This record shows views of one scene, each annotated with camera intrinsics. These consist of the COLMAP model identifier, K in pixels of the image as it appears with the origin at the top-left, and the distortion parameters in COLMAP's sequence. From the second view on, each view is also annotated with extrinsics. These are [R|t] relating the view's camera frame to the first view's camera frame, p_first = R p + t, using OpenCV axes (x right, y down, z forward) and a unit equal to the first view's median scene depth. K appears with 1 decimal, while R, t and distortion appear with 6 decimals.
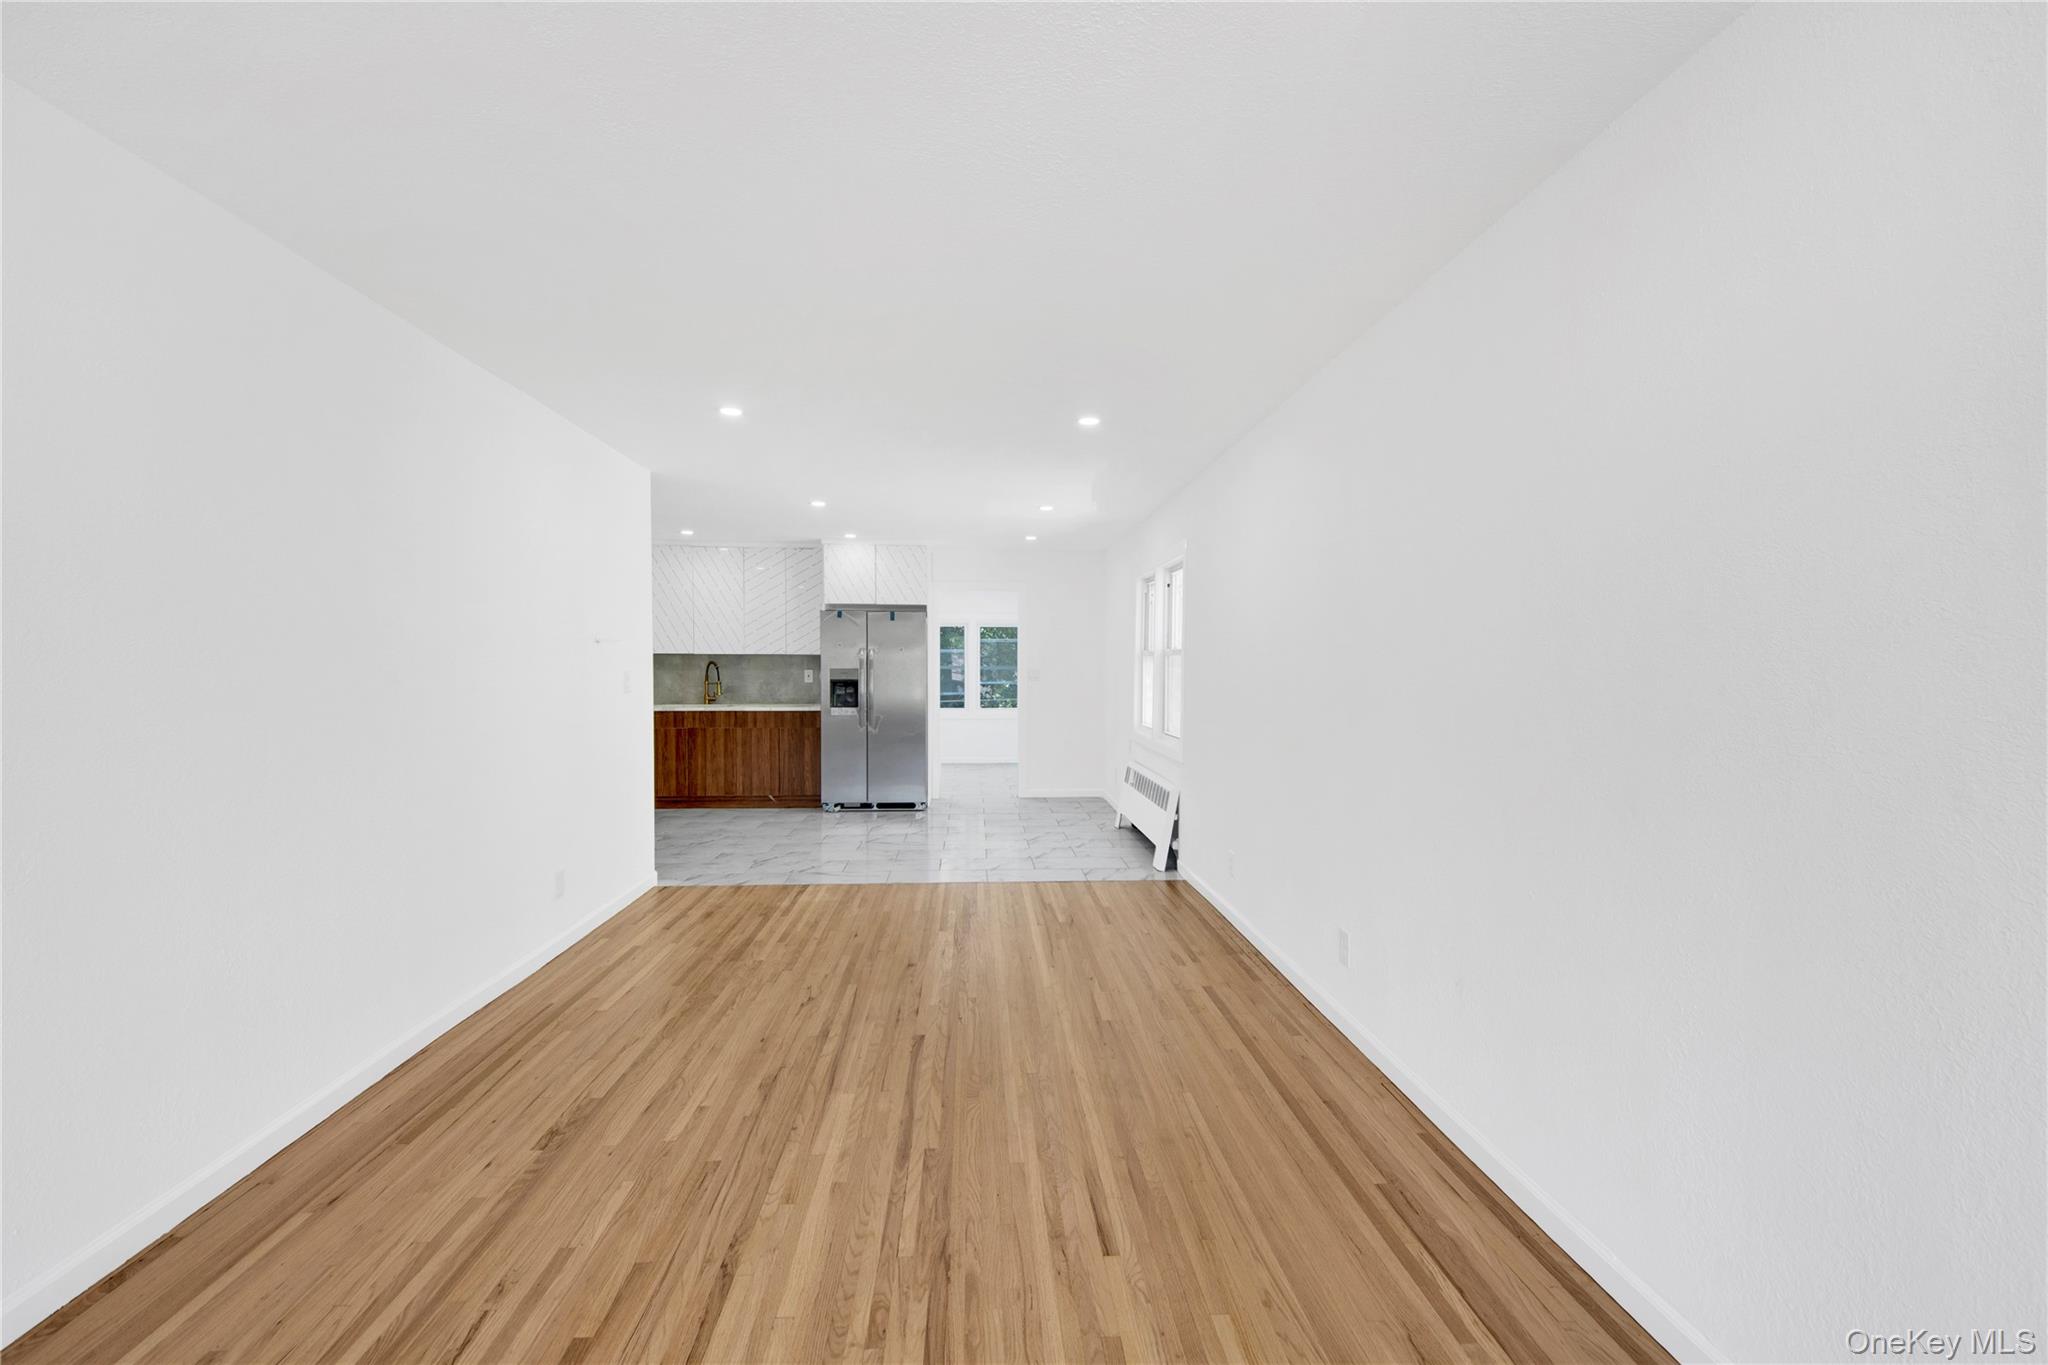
lens RADIAL K [[825.7, 0, 1024.0], [0, 825.7, 682.5], [0, 0, 1]] dist [-0.000625, -0.000114]
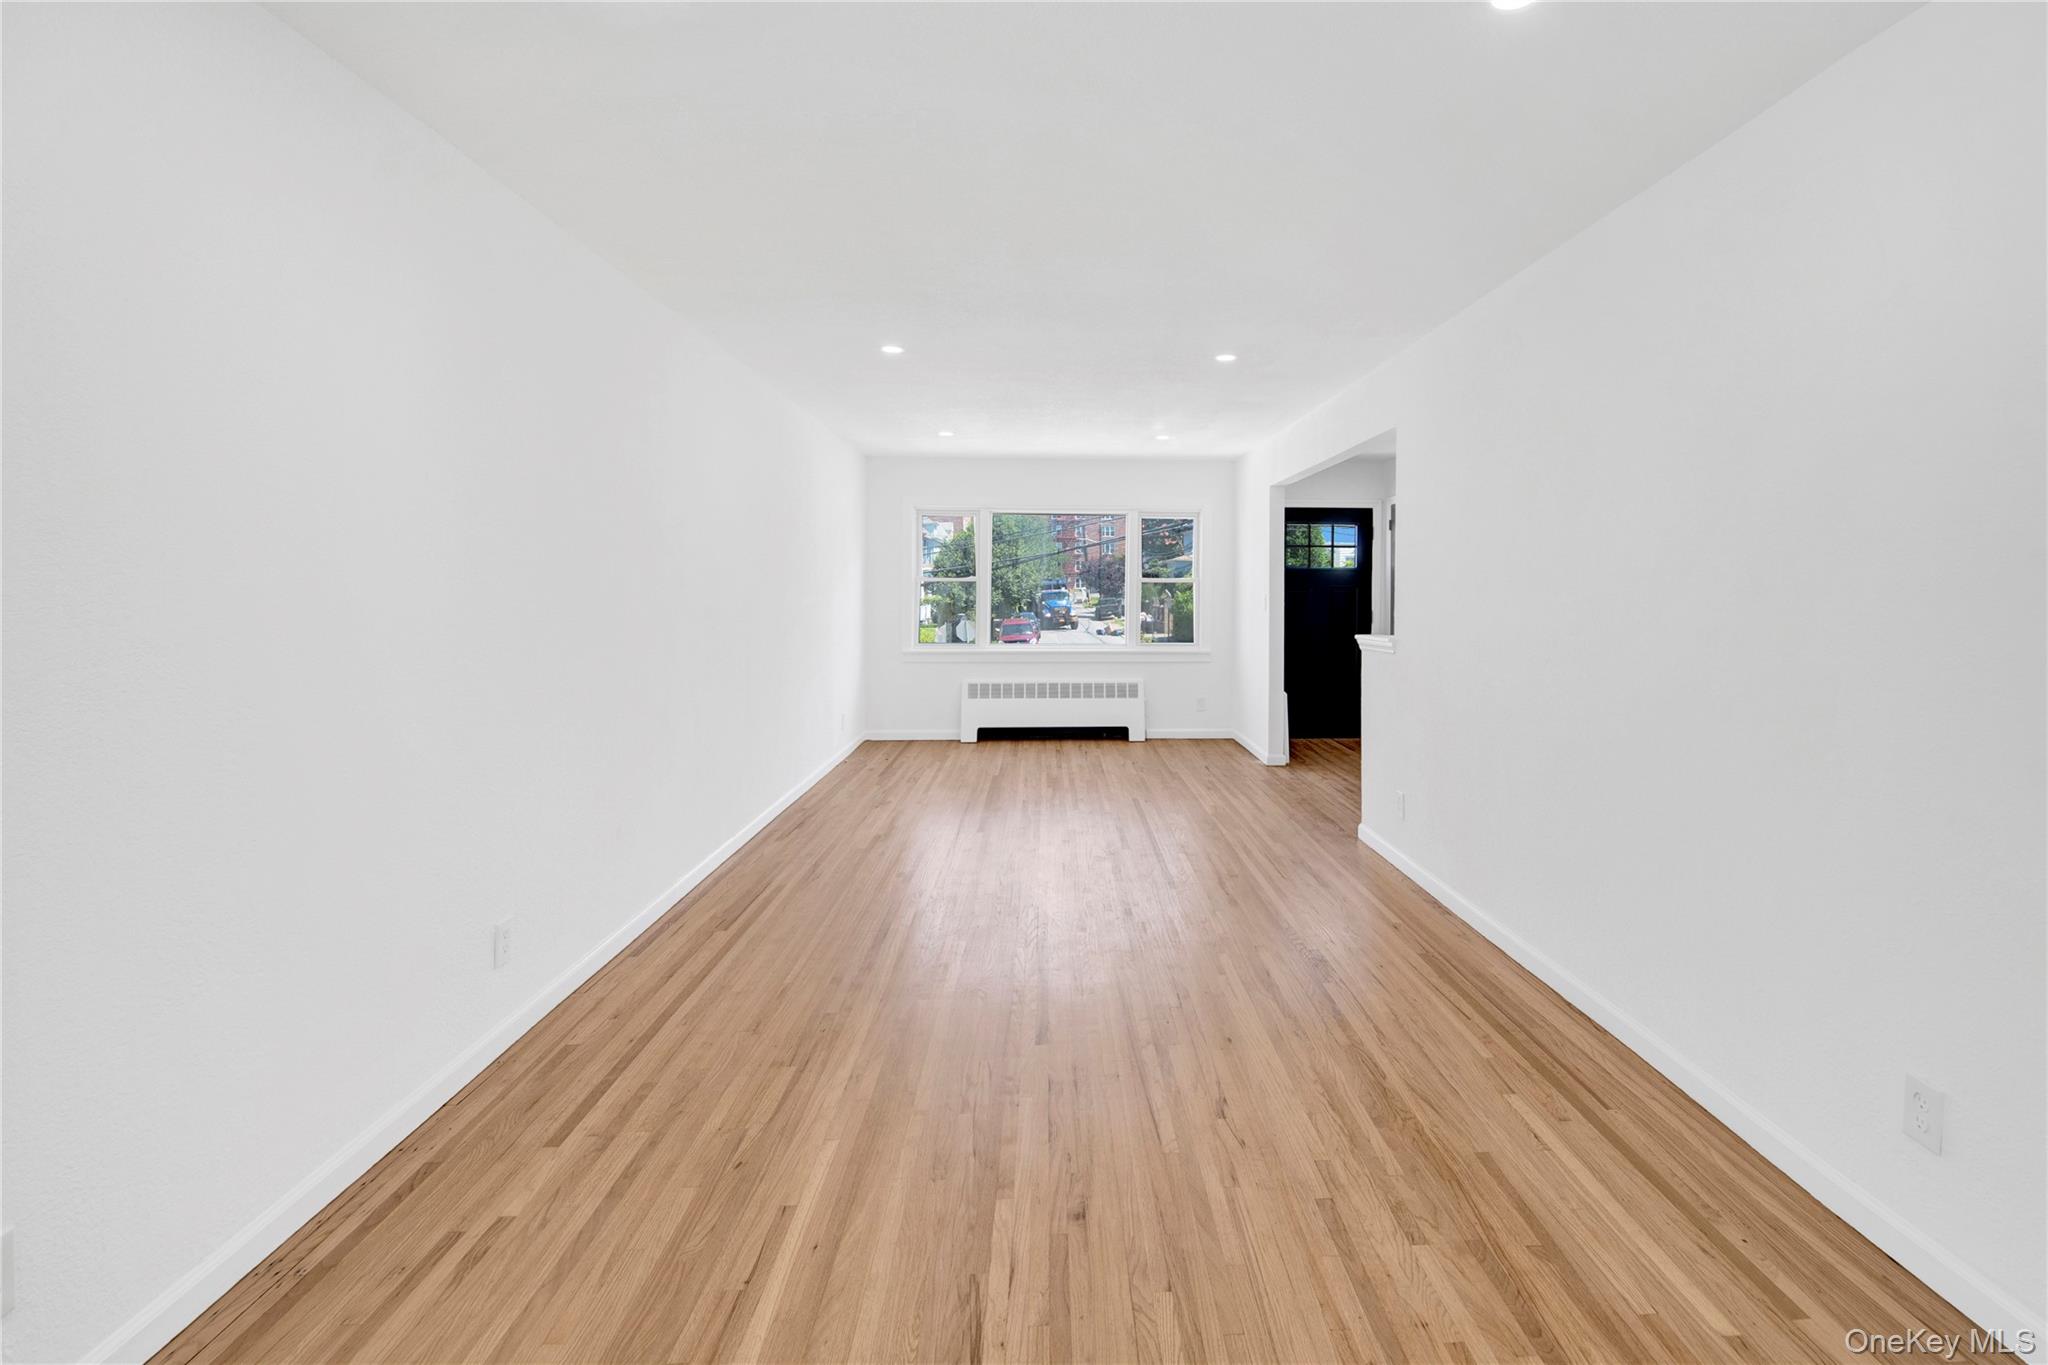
lens RADIAL K [[825.7, 0, 1024.0], [0, 825.7, 682.5], [0, 0, 1]] dist [-0.000625, -0.000114]
pose [[-0.996282, -0.018289, 0.084193, -0.149560], [-0.006954, 0.991092, 0.132999, -0.027029], [-0.085875, 0.131919, -0.987534, 1.535135]]
